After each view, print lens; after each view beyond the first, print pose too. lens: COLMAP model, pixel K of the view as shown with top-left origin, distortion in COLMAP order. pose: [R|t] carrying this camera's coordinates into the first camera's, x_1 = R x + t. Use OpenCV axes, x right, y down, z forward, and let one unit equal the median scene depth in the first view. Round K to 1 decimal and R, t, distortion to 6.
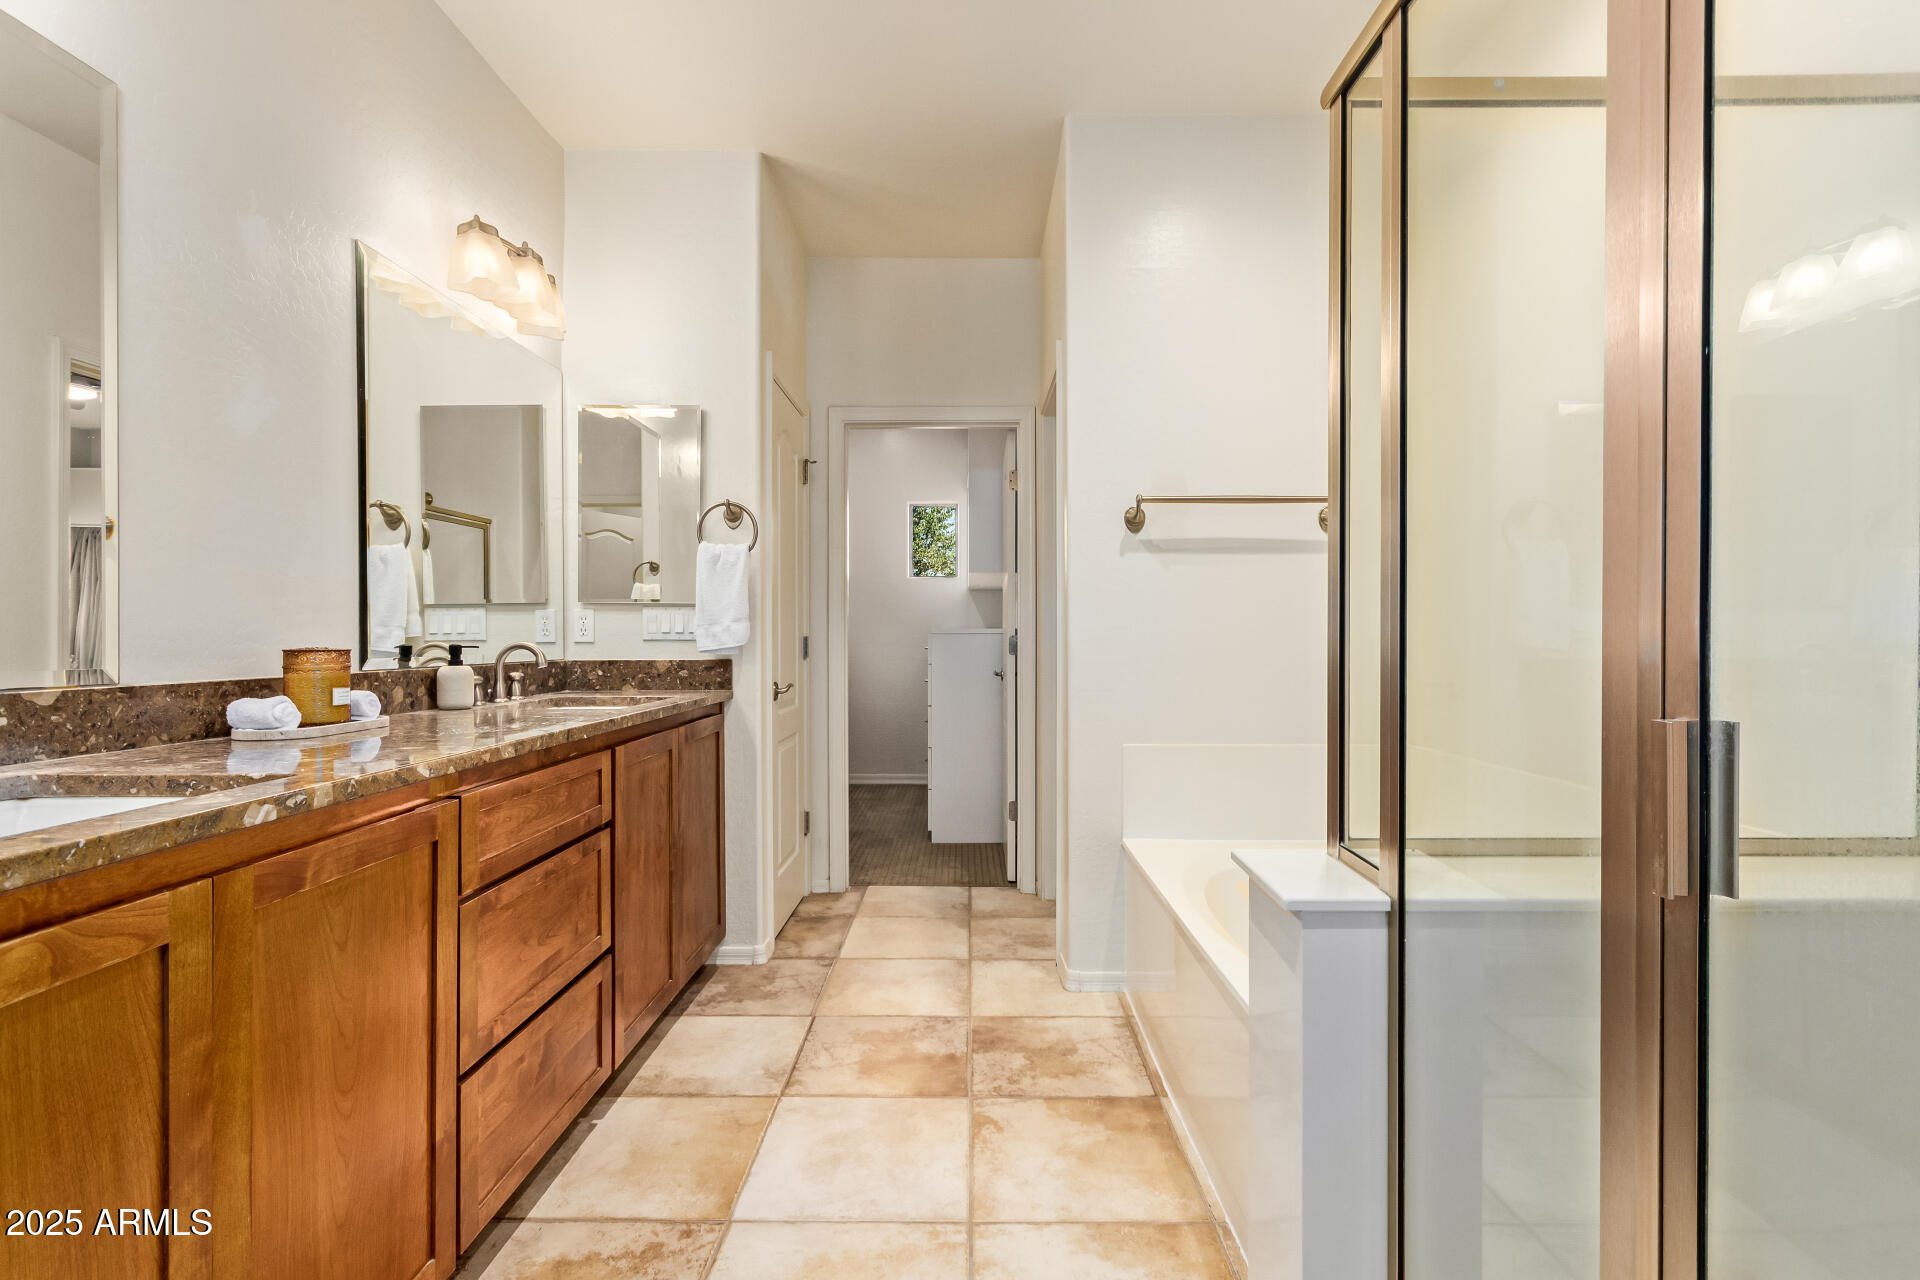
lens RADIAL K [[935.5, 0, 969.0], [0, 935.5, 641.8], [0, 0, 1]] dist [-0.001111, -0.000458]
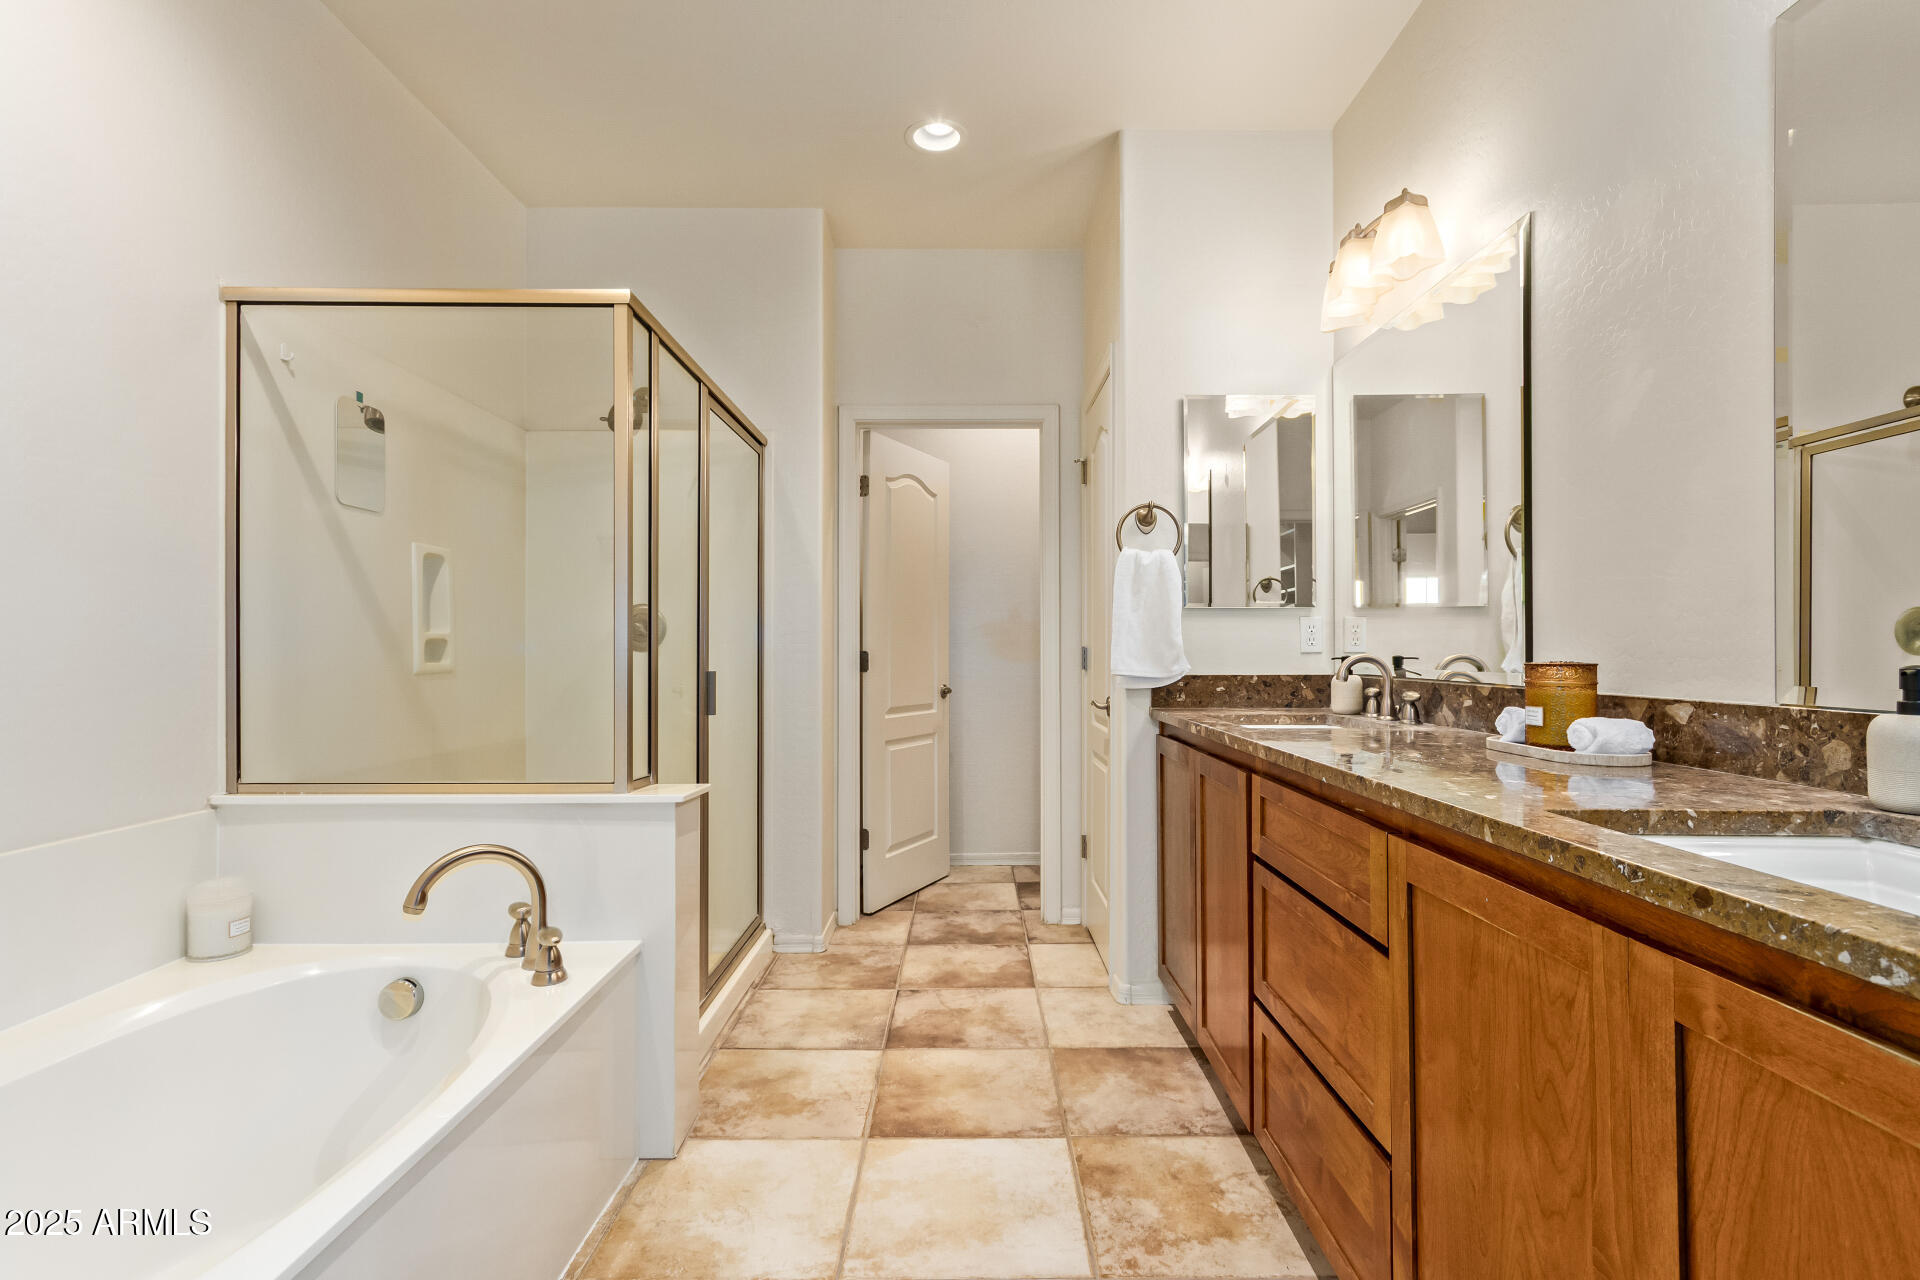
lens RADIAL K [[935.5, 0, 969.0], [0, 935.5, 641.8], [0, 0, 1]] dist [-0.001111, -0.000458]
pose [[-0.999993, 0.000843, -0.003668, -0.132088], [0.000848, 0.999999, -0.001129, -0.013501], [0.003667, -0.001132, -0.999993, 2.012305]]
